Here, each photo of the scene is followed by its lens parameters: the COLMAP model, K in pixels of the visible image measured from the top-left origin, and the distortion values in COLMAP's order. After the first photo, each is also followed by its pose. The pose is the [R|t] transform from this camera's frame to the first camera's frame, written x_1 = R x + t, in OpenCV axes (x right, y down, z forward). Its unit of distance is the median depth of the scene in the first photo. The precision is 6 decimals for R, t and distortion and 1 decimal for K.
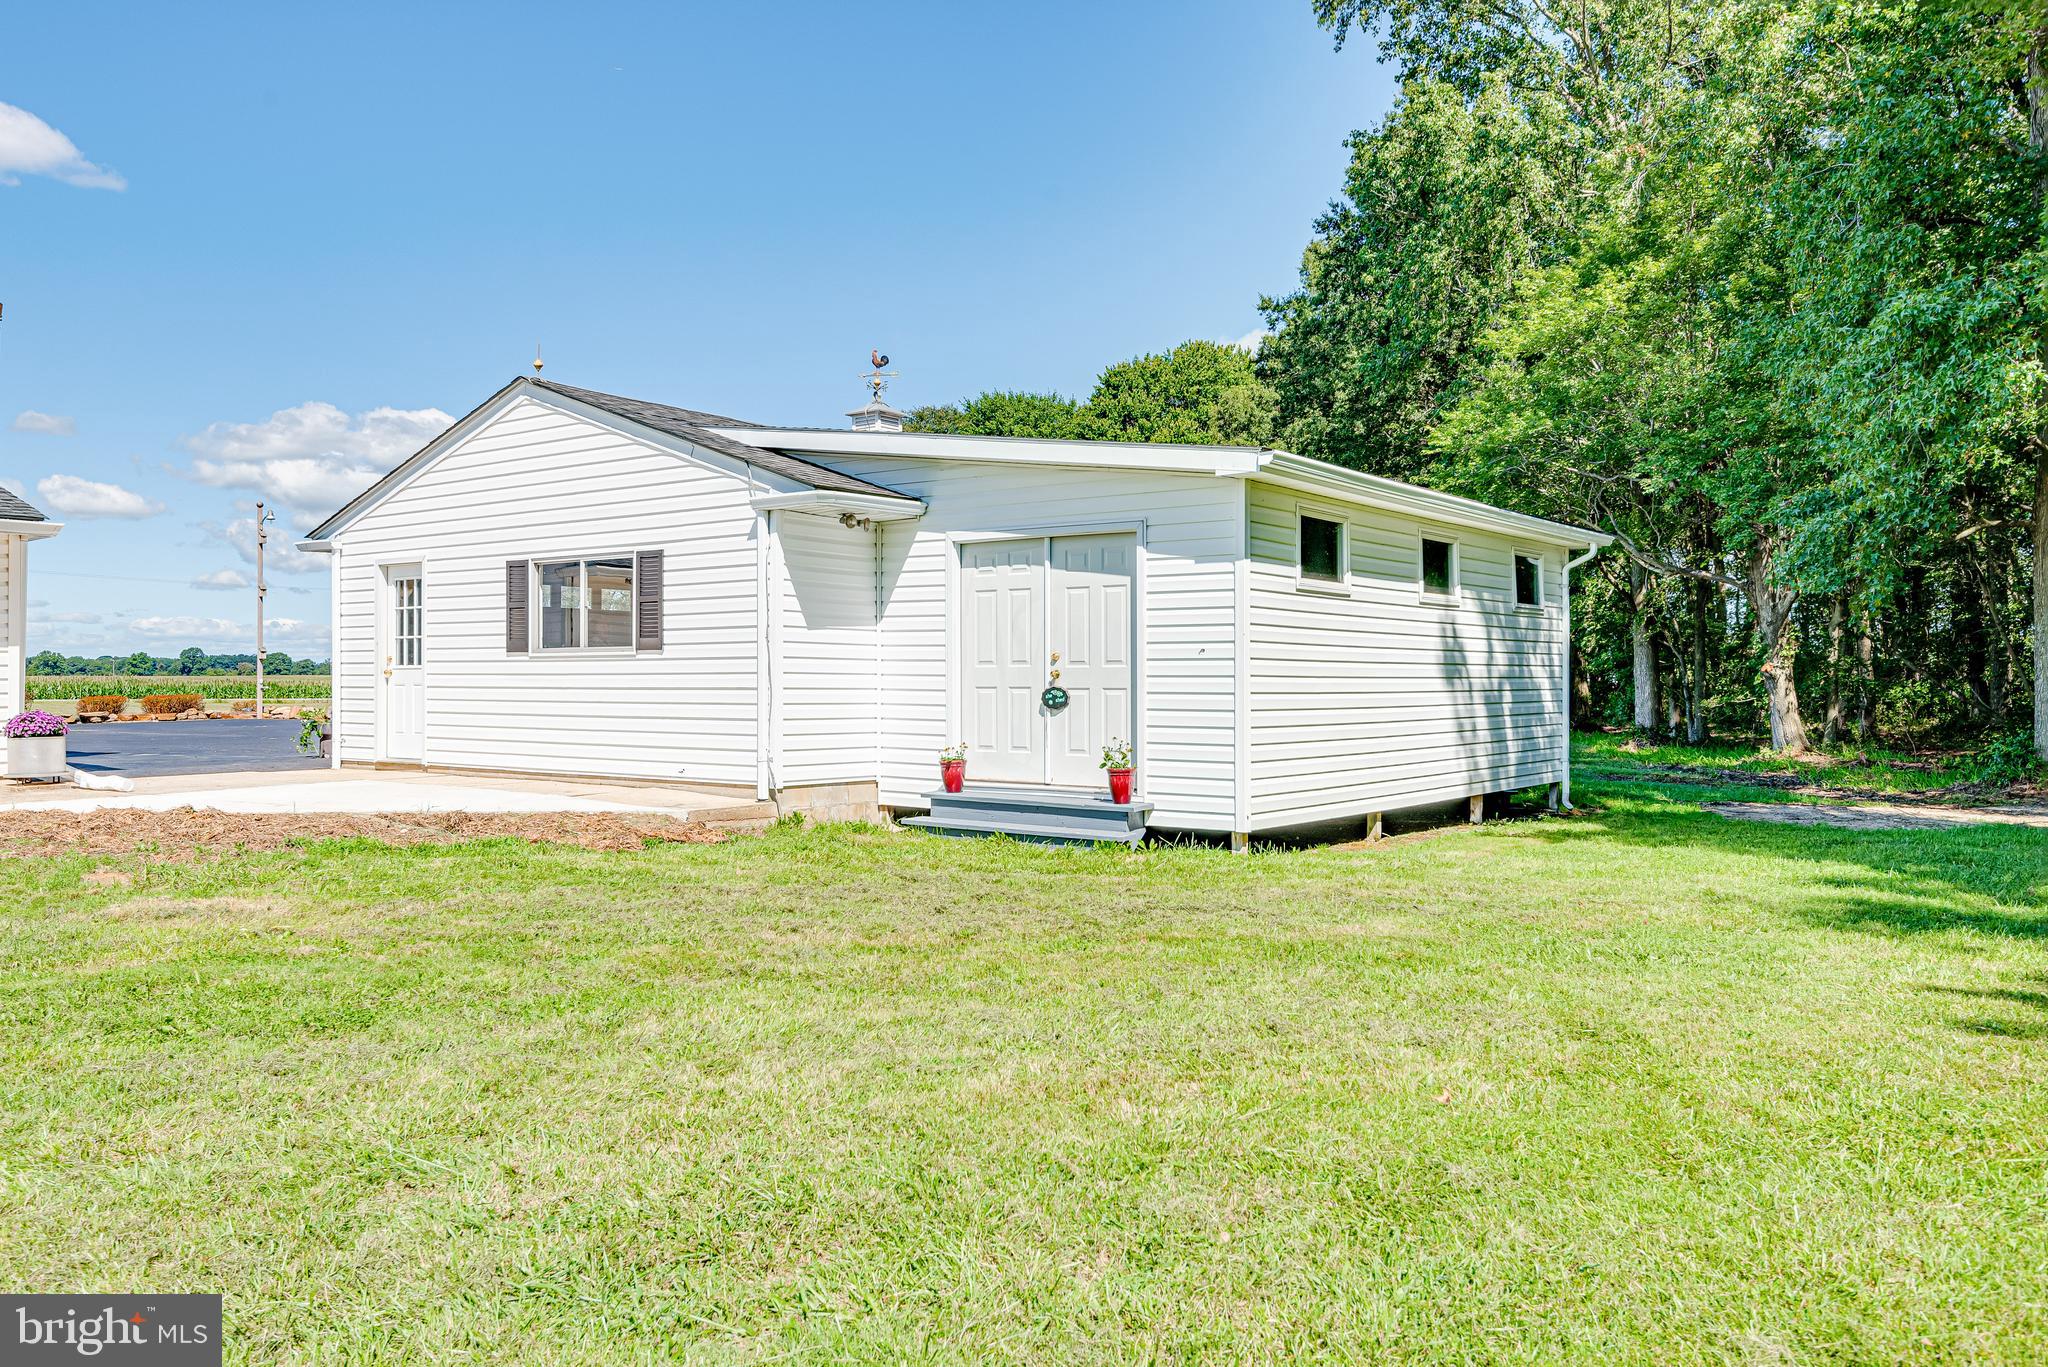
lens RADIAL K [[1508.7, 0, 1024.0], [0, 1508.7, 683.5], [0, 0, 1]] dist [0.035848, 0.001480]
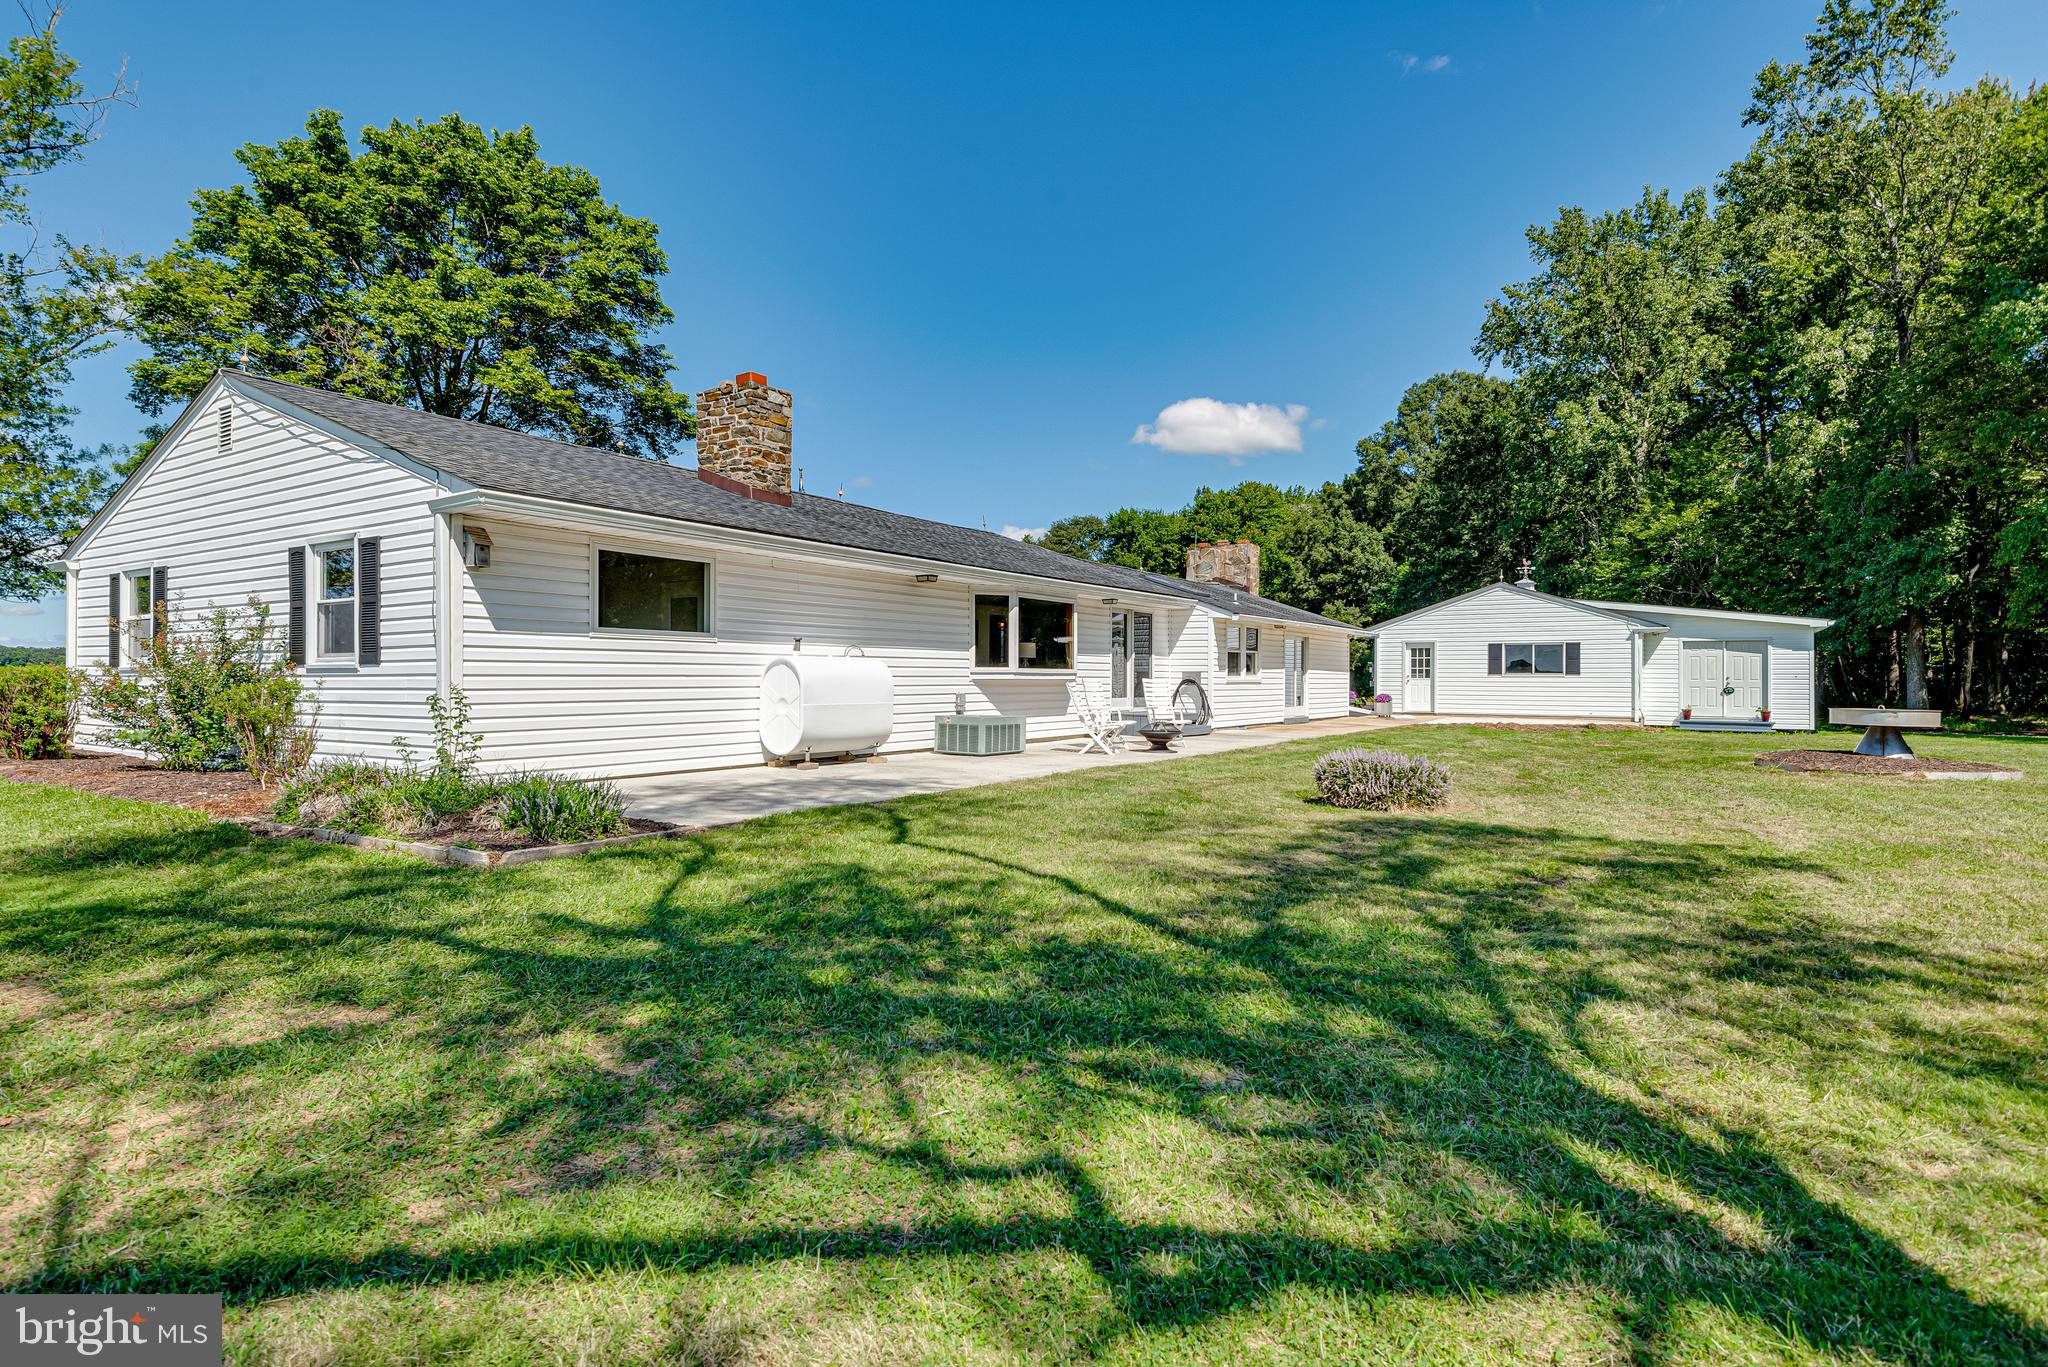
lens RADIAL K [[1057.9, 0, 1024.0], [0, 1057.9, 683.5], [0, 0, 1]] dist [0.014263, -0.002377]
pose [[0.996644, 0.000523, 0.081855, -1.464899], [-0.000640, 0.999999, 0.001404, -0.006287], [-0.081854, -0.001451, 0.996643, -1.010542]]
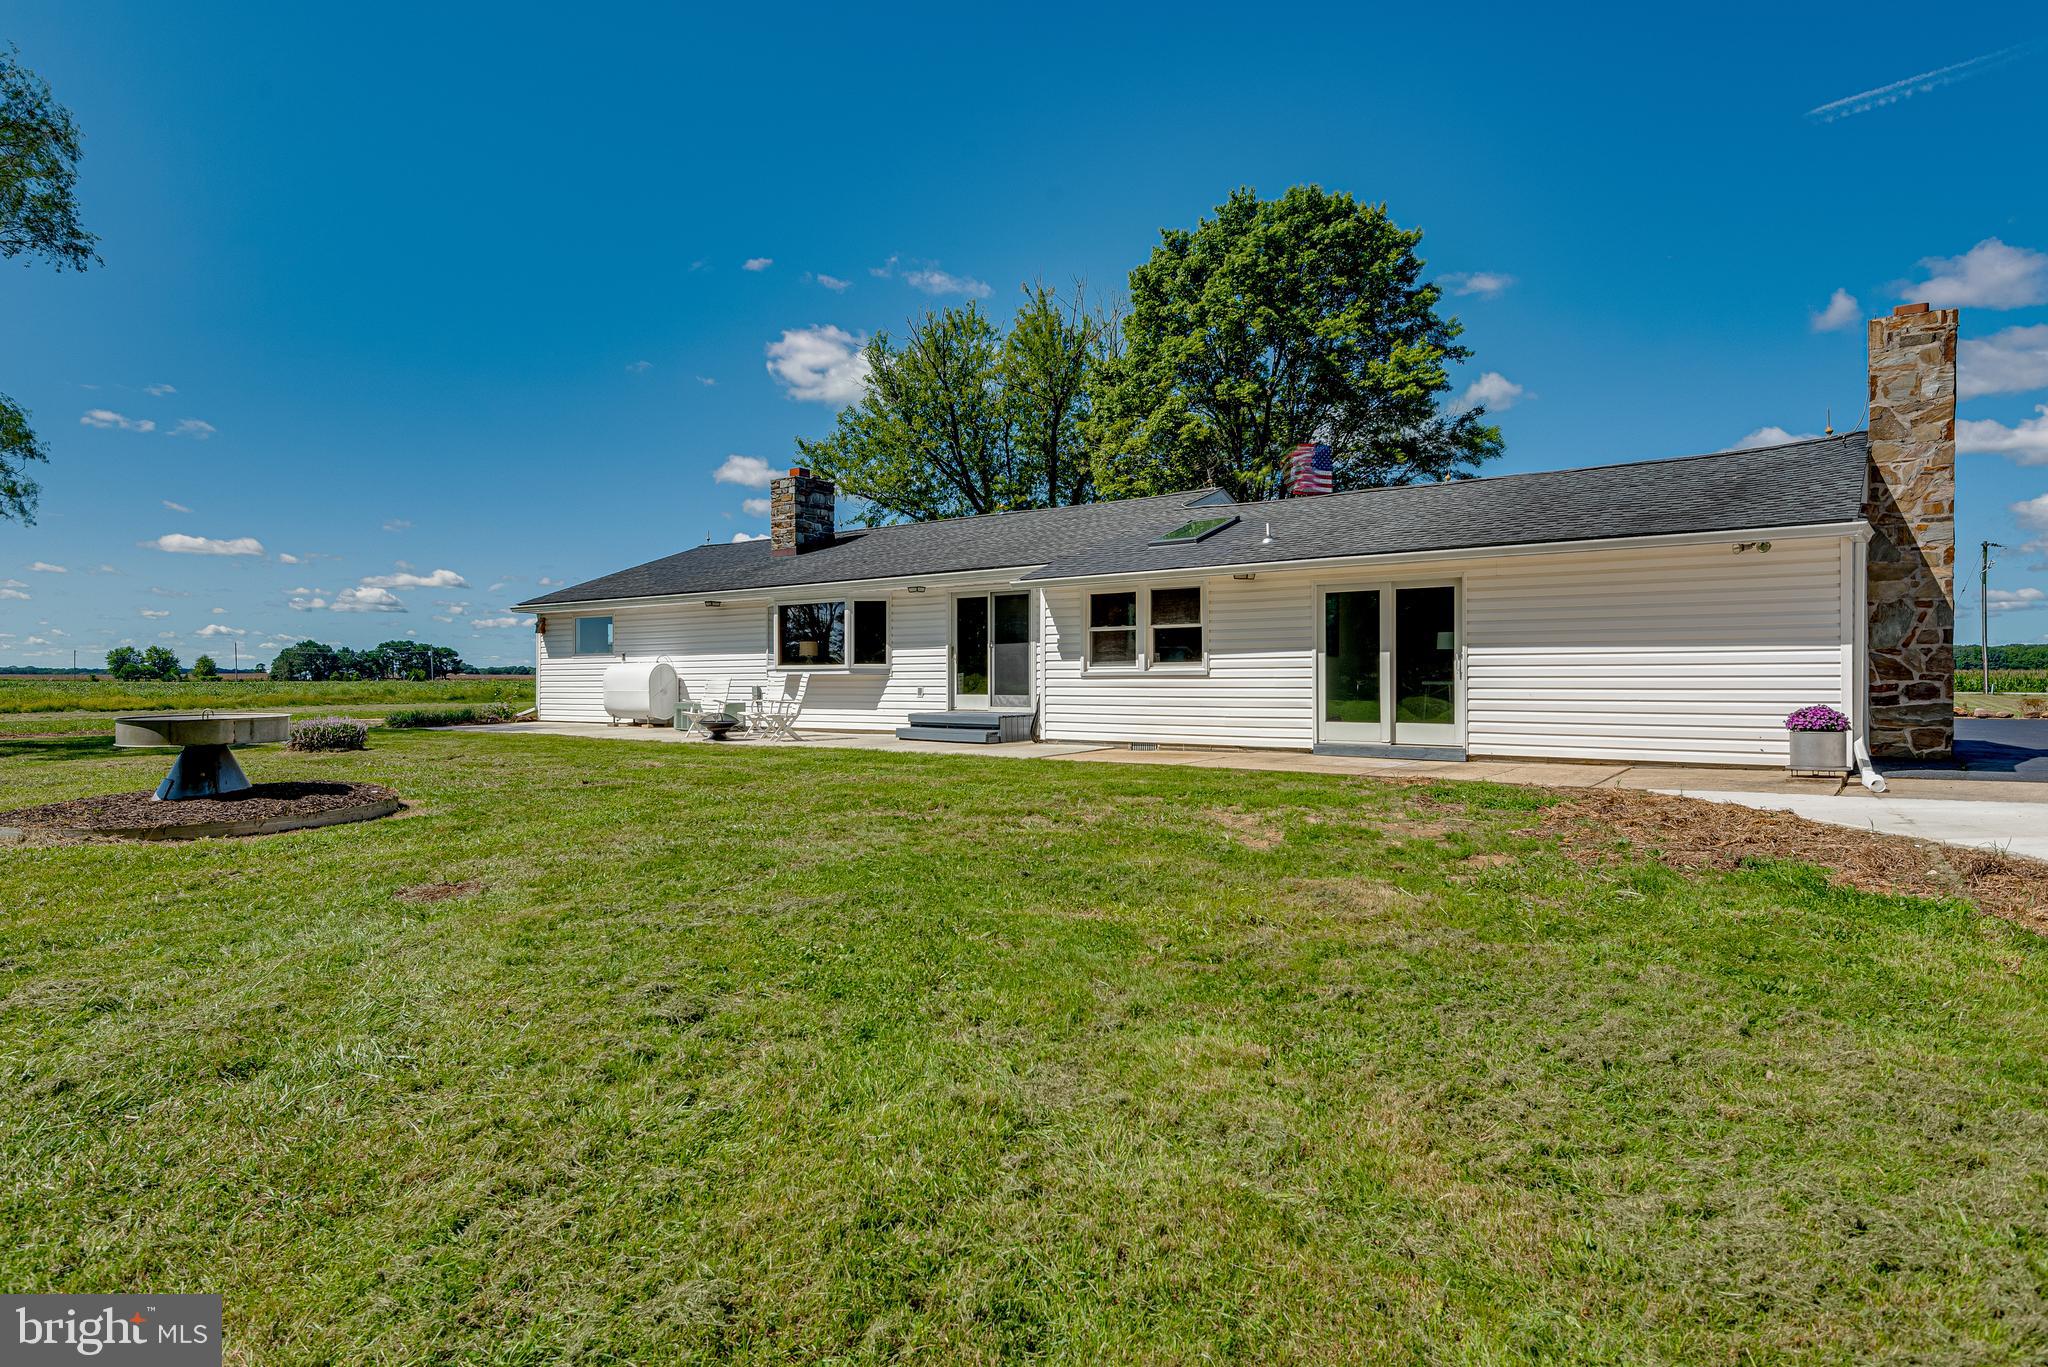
lens RADIAL K [[1191.9, 0, 1024.5], [0, 1191.9, 697.9], [0, 0, 1]] dist [0.053648, -0.036510]
pose [[-0.000170, 0.011874, -0.999929, 0.161625], [-0.000232, 0.999929, 0.011874, 0.001808], [1.000000, 0.000234, -0.000168, 0.454855]]
